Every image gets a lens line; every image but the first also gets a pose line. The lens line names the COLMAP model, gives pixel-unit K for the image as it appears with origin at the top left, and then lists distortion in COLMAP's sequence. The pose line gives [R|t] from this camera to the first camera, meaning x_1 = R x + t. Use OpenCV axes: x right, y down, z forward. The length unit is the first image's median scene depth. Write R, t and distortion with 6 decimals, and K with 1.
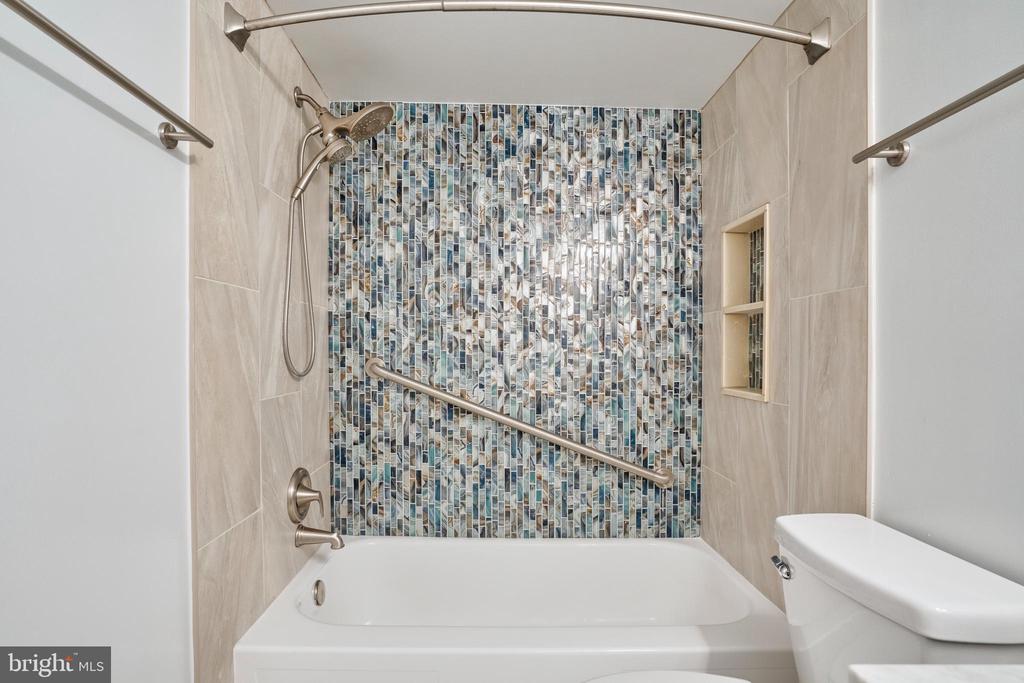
lens RADIAL K [[509.7, 0, 502.8], [0, 509.7, 368.7], [0, 0, 1]] dist [-0.047919, 0.002561]
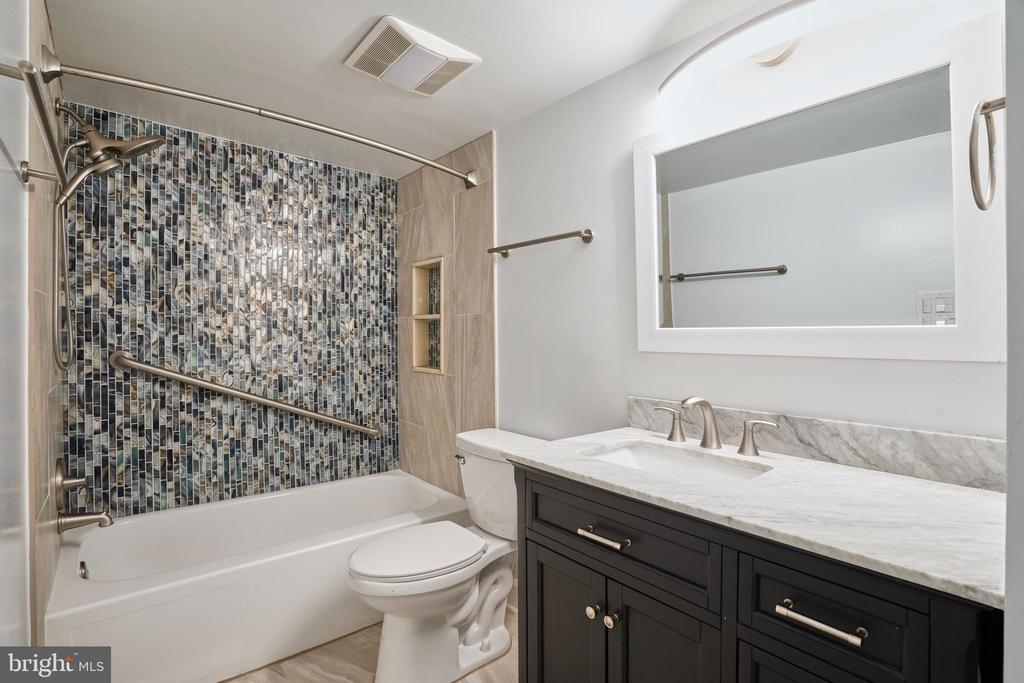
lens RADIAL K [[476.1, 0, 512.7], [0, 476.1, 341.1], [0, 0, 1]] dist [-0.046550, 0.014741]
pose [[0.770898, -0.004853, 0.636940, -0.235803], [0.017600, 0.999751, -0.013684, -0.013982], [-0.636715, 0.021760, 0.770792, -0.290514]]
